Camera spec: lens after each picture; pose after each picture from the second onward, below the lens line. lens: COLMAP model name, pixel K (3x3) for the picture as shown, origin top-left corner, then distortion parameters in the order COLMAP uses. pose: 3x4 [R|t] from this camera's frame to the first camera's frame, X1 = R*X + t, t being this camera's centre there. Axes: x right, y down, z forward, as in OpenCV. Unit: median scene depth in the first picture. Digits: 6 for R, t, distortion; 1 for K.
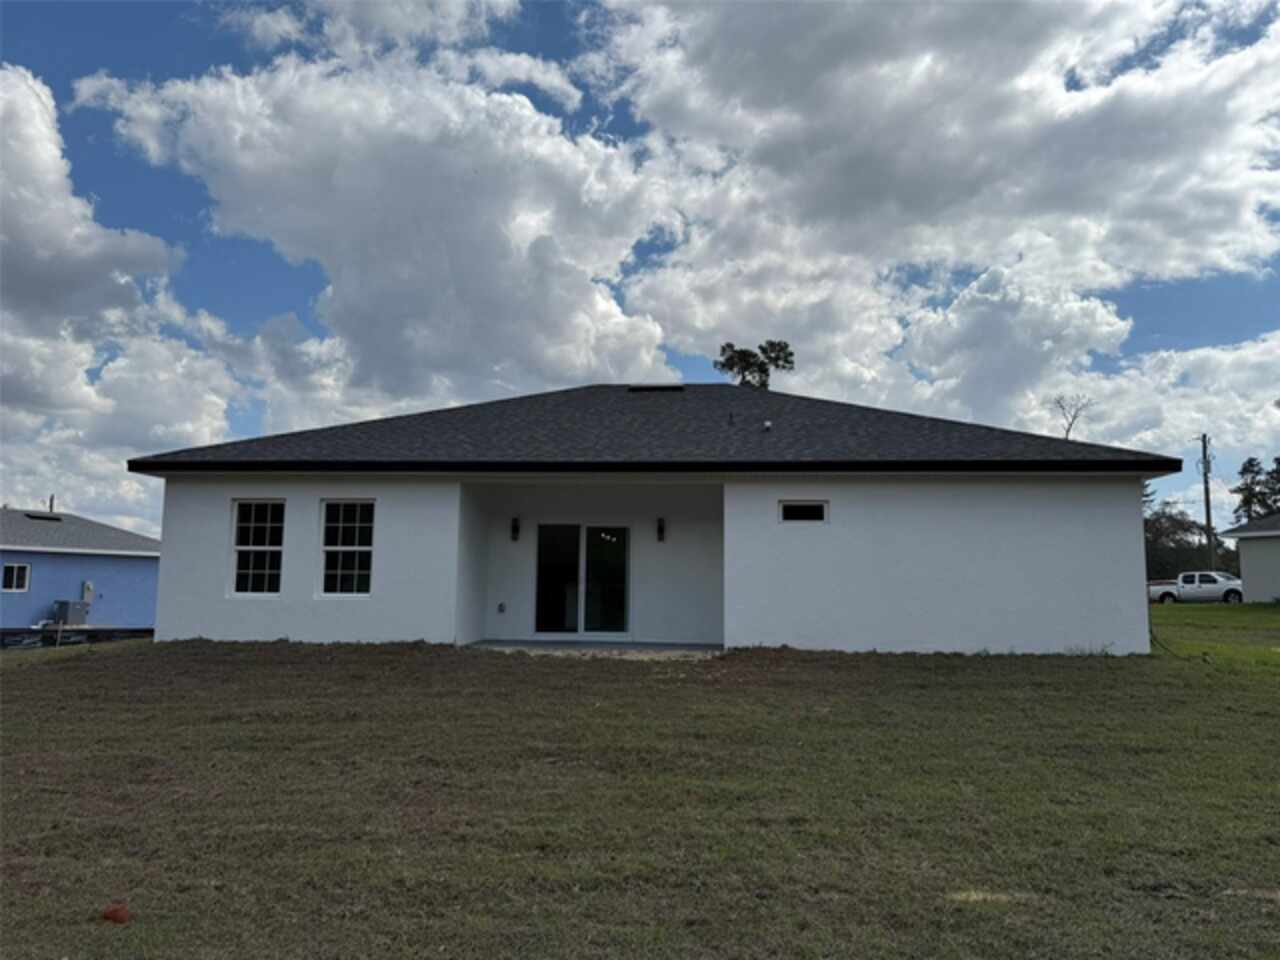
lens RADIAL K [[897.5, 0, 603.1], [0, 897.5, 484.5], [0, 0, 1]] dist [0.120170, -0.210828]
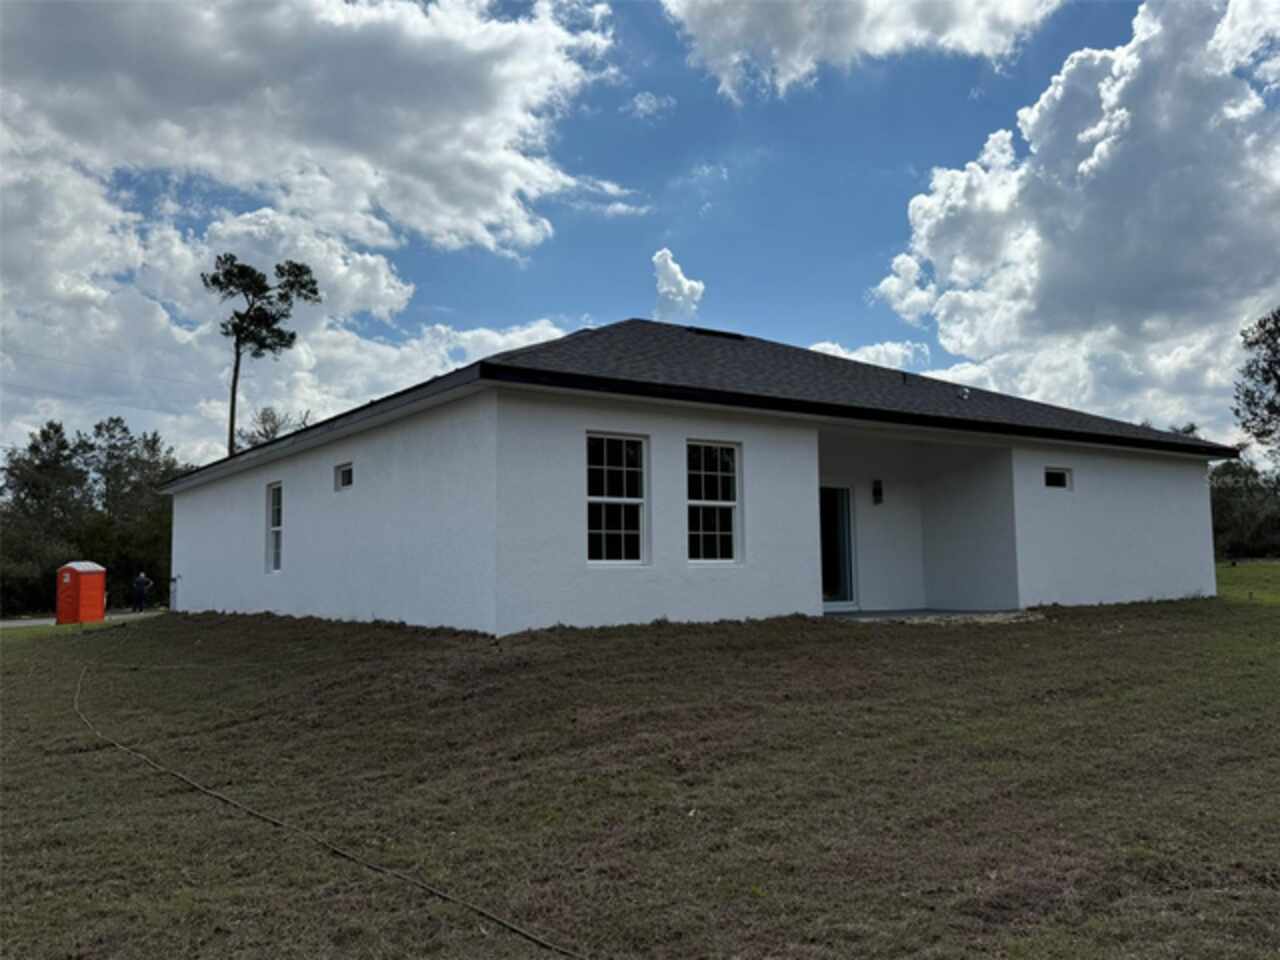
lens RADIAL K [[1127.3, 0, 640.0], [0, 1127.3, 480.0], [0, 0, 1]] dist [0.037599, 0.004981]
pose [[0.732259, 0.036485, 0.680048, -0.993310], [-0.050284, 0.998735, 0.000562, 0.052416], [-0.679167, -0.034607, 0.733167, 0.318495]]
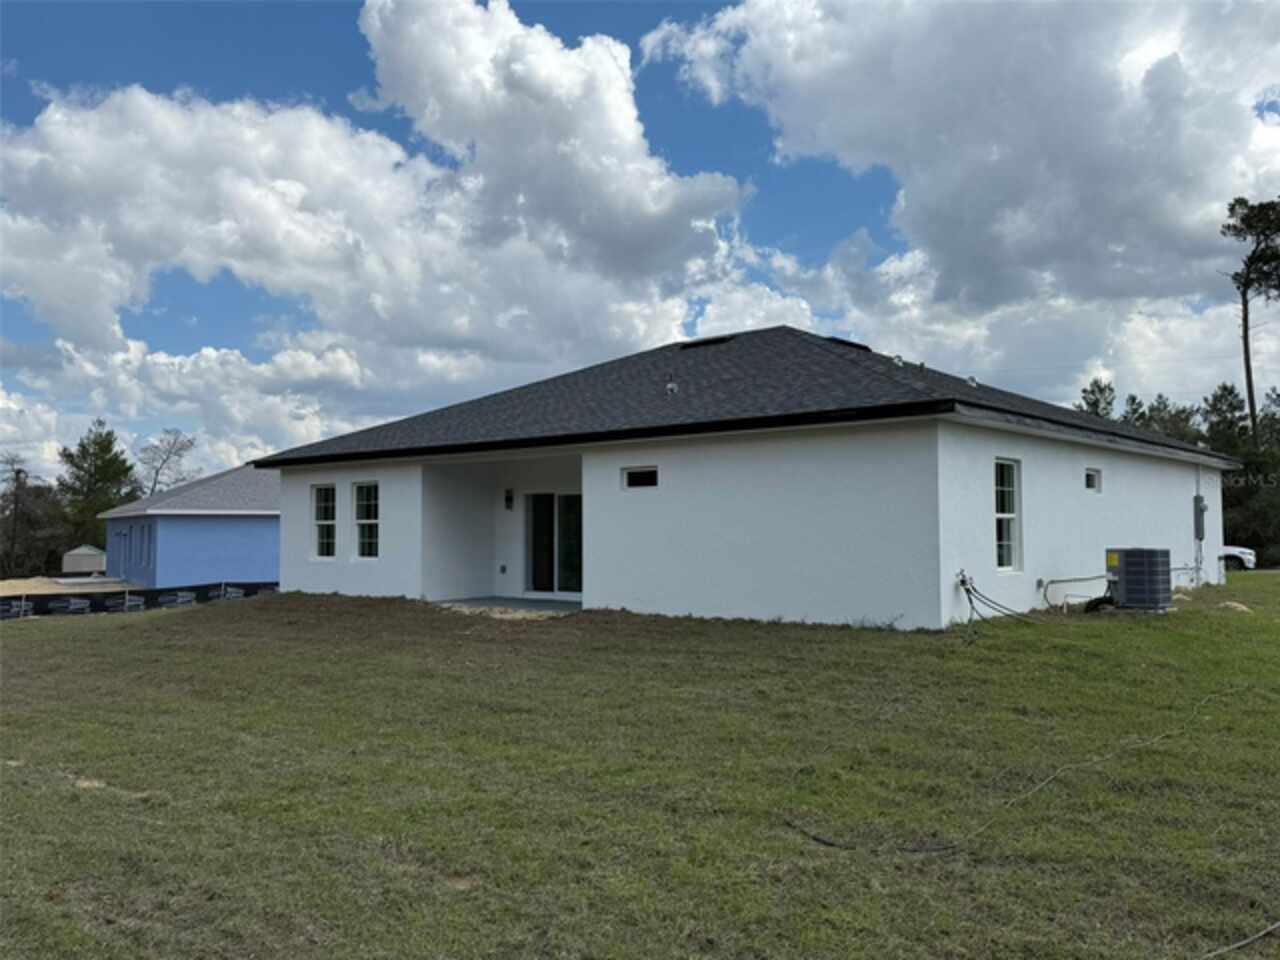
lens RADIAL K [[1020.0, 0, 548.5], [0, 1020.0, 479.0], [0, 0, 1]] dist [0.029091, 0.000473]
pose [[0.796725, -0.046138, -0.602578, 0.769019], [0.079227, 0.996450, 0.028458, -0.008801], [0.599126, -0.070413, 0.797553, 0.024848]]
